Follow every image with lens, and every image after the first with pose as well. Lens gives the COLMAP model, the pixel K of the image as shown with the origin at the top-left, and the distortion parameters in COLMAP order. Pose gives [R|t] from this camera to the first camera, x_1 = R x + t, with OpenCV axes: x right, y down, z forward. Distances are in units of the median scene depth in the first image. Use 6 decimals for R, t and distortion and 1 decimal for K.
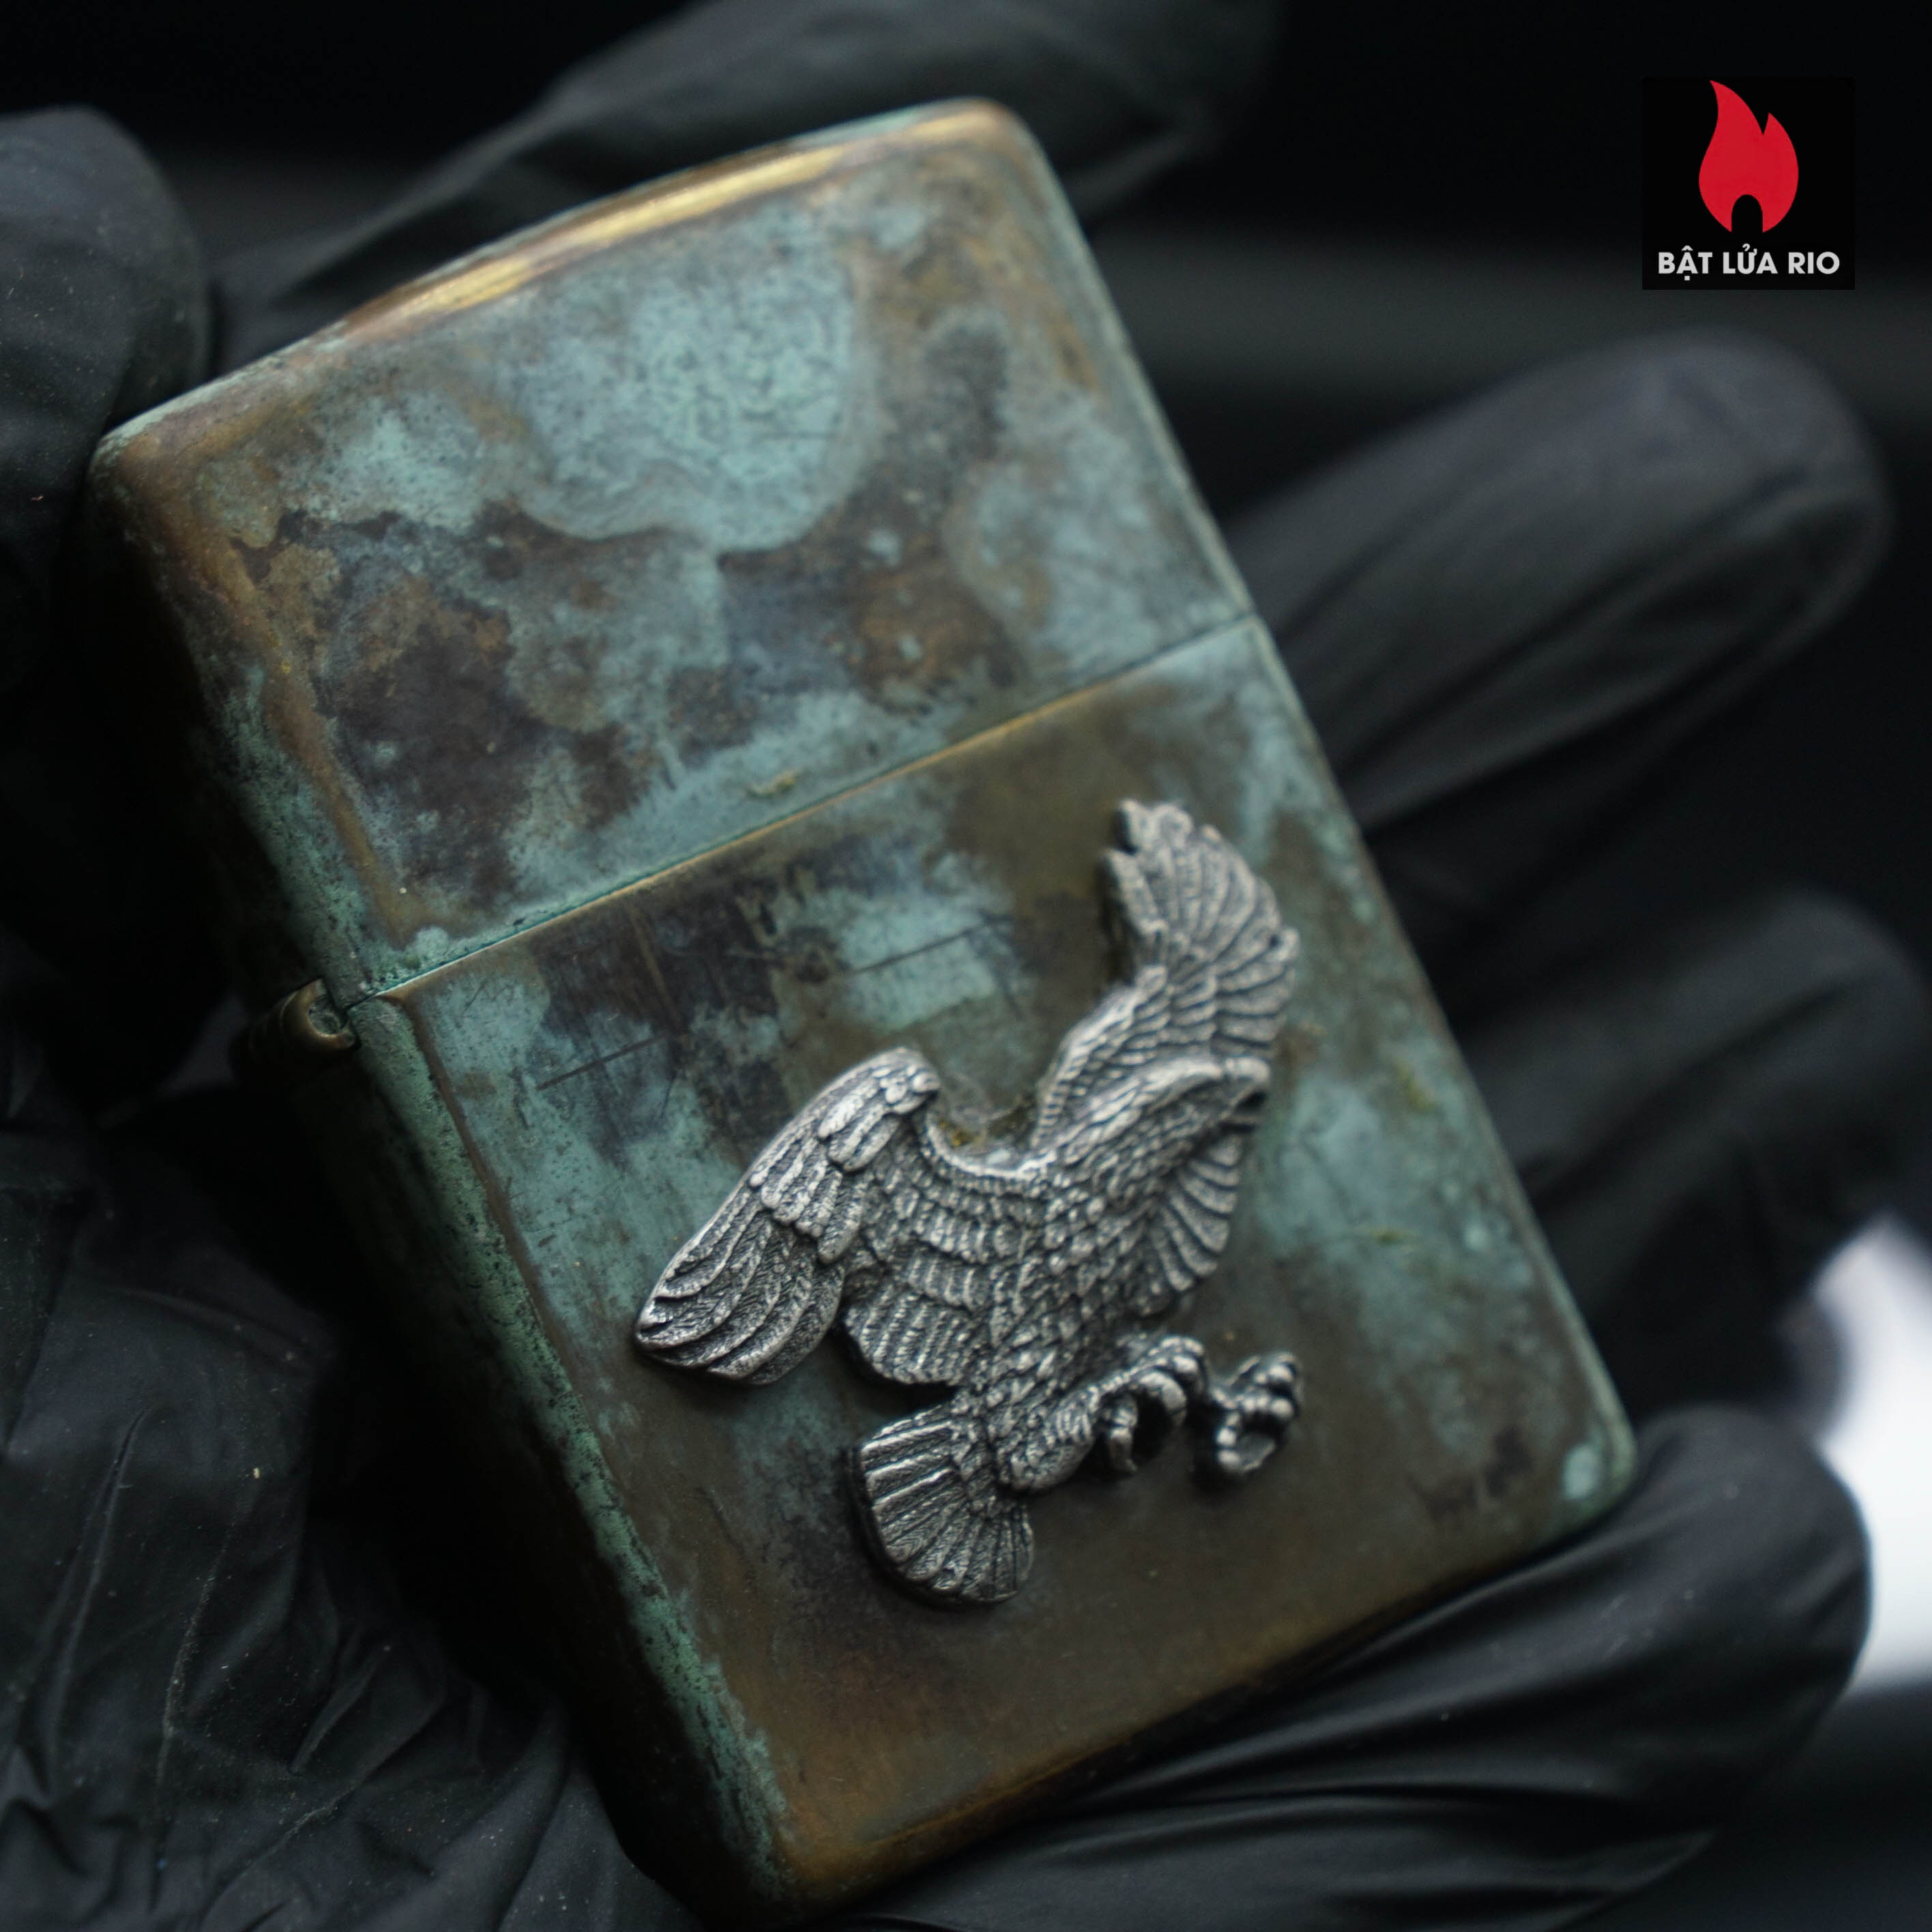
lens RADIAL K [[6039.6, 0, 833.9], [0, 6039.6, 949.1], [0, 0, 1]] dist [-0.112039, 0.000000]
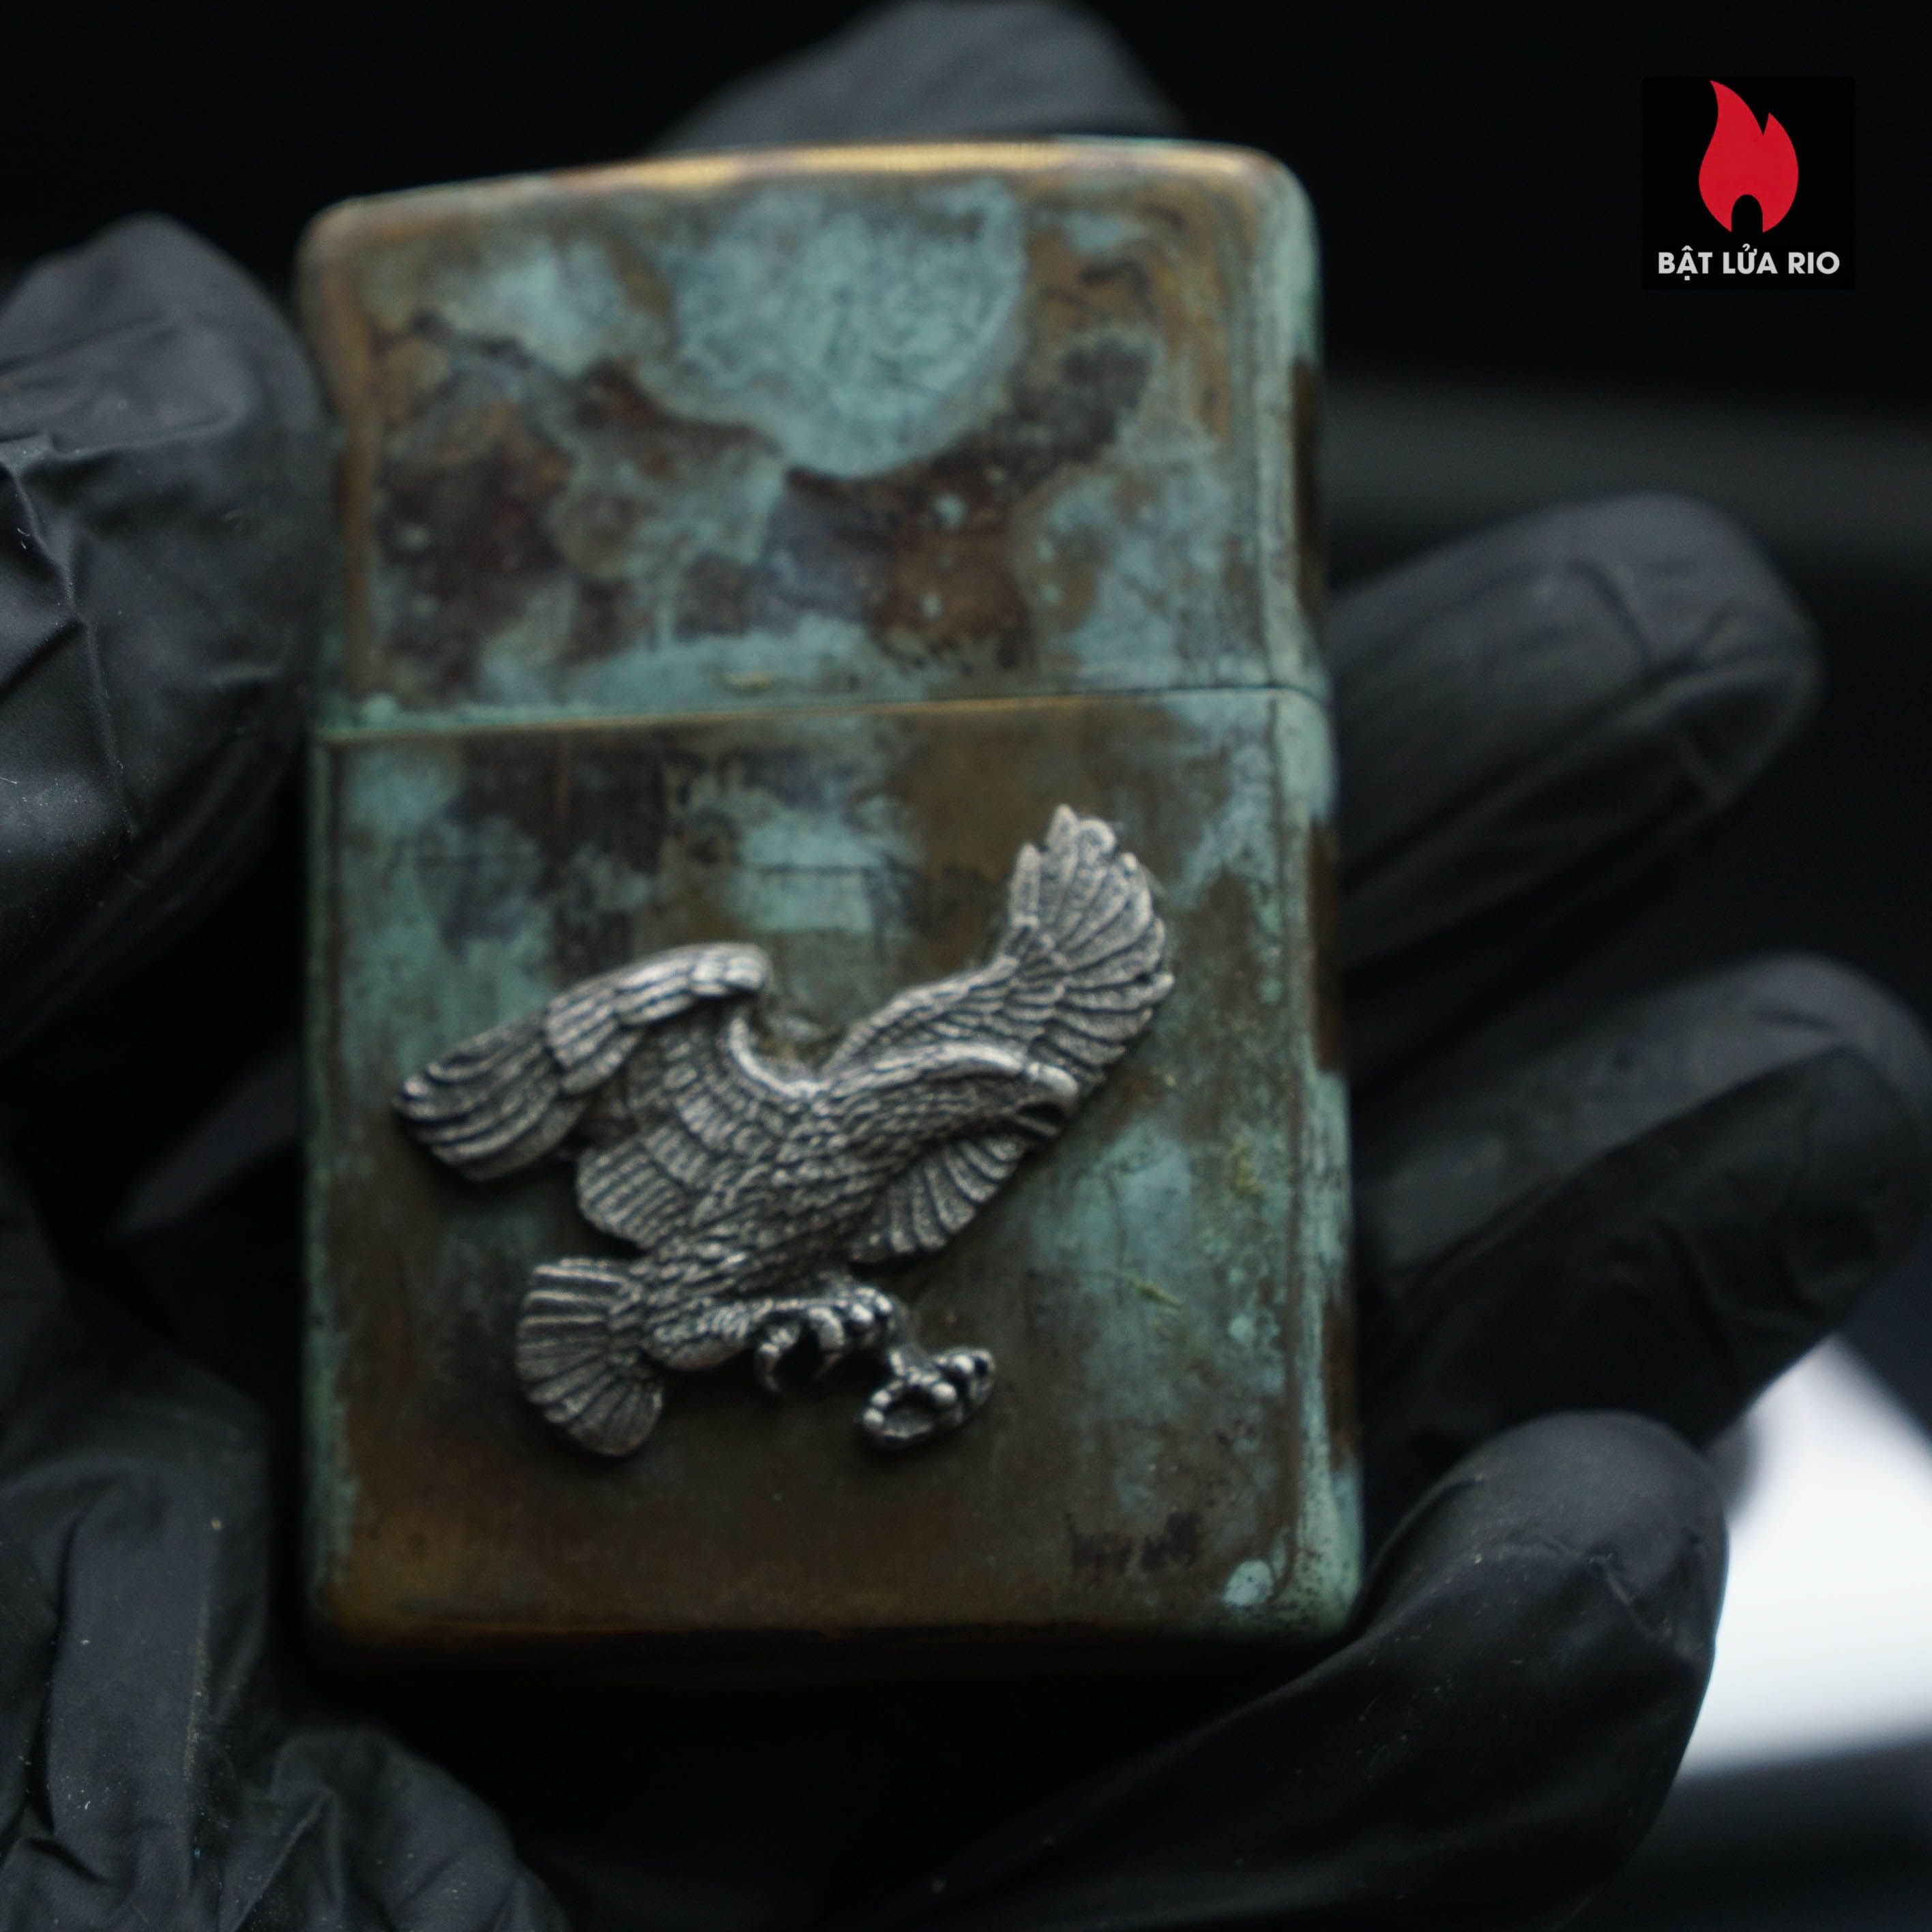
lens RADIAL K [[6039.6, 0, 803.1], [0, 6039.6, 975.5], [0, 0, 1]] dist [-0.112039, 0.000000]
pose [[0.804018, 0.299425, -0.513711, 0.564799], [-0.333677, 0.942301, 0.026991, -0.010367], [0.492152, 0.149712, 0.857538, 0.100797]]
